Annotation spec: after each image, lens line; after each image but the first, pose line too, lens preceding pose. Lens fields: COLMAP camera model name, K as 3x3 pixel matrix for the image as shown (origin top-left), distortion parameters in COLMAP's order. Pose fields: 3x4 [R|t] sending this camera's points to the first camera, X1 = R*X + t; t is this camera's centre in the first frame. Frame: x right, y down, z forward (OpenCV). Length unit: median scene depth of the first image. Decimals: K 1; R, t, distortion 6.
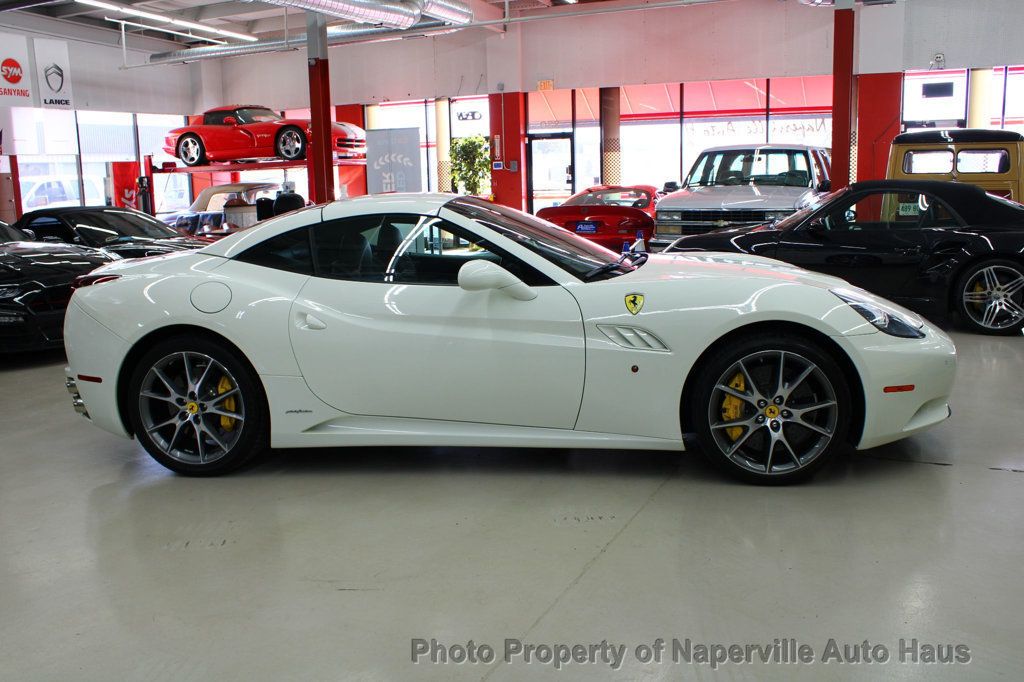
lens RADIAL K [[934.5, 0, 506.7], [0, 934.5, 358.6], [0, 0, 1]] dist [-0.154150, 0.138505]
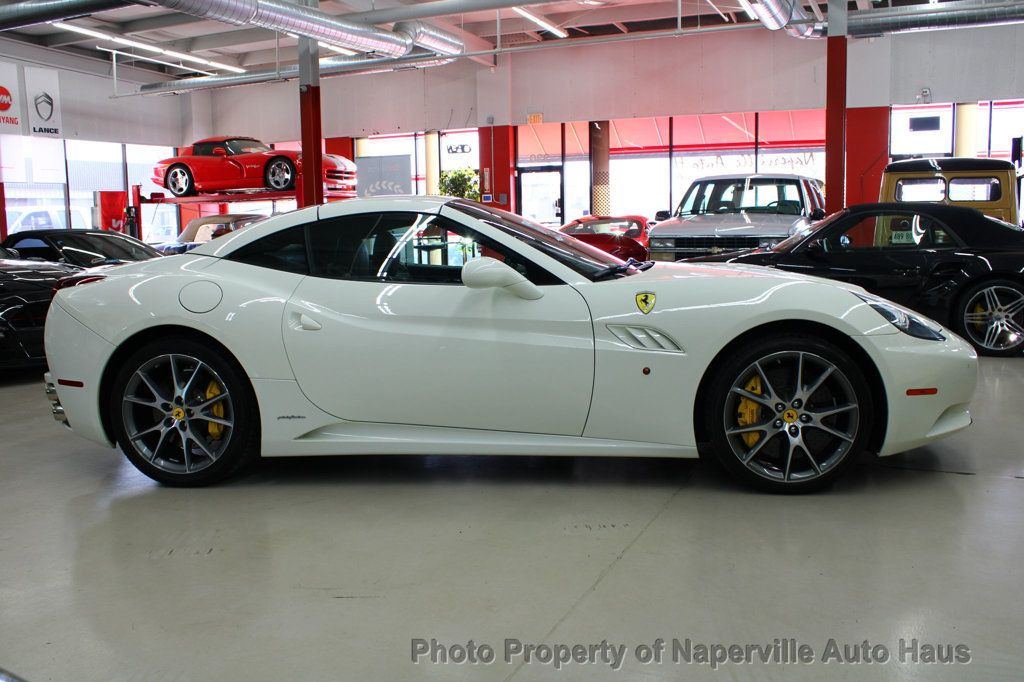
lens RADIAL K [[928.9, 0, 507.6], [0, 928.9, 354.6], [0, 0, 1]] dist [-0.153533, 0.134621]
pose [[0.999828, 0.004478, 0.017989, -0.007054], [-0.003587, 0.998779, -0.049273, 0.013397], [-0.018188, 0.049200, 0.998623, 0.018213]]
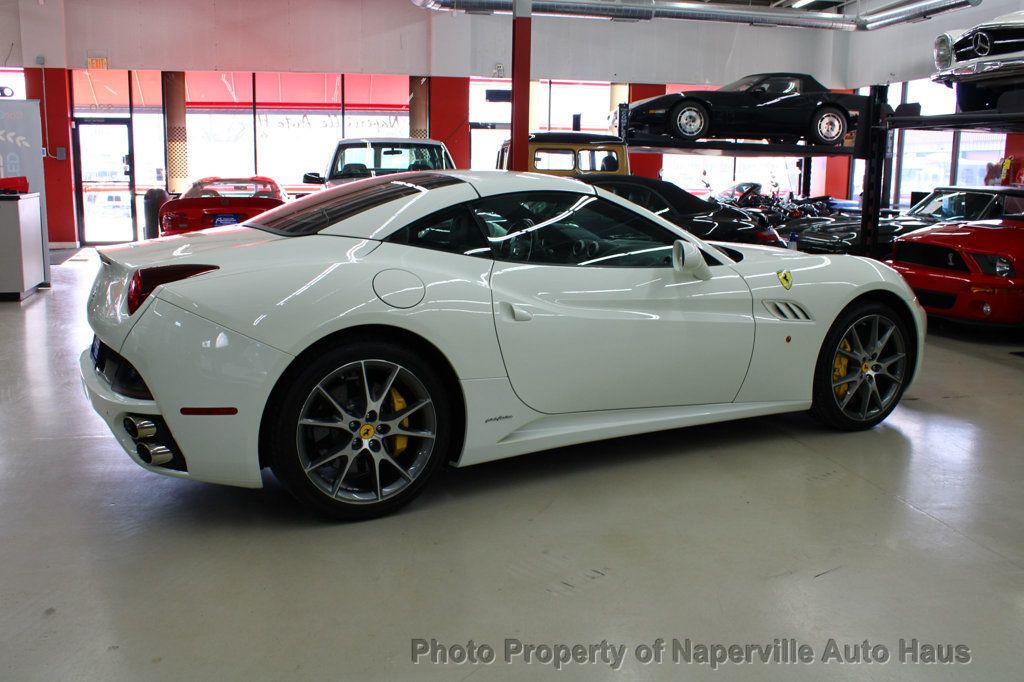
lens RADIAL K [[934.4, 0, 507.6], [0, 934.4, 352.9], [0, 0, 1]] dist [-0.153064, 0.139539]
pose [[0.802039, -0.076420, 0.592363, -0.250346], [0.079359, 0.996622, 0.021123, -0.007159], [-0.591976, 0.030068, 0.805395, 0.103620]]
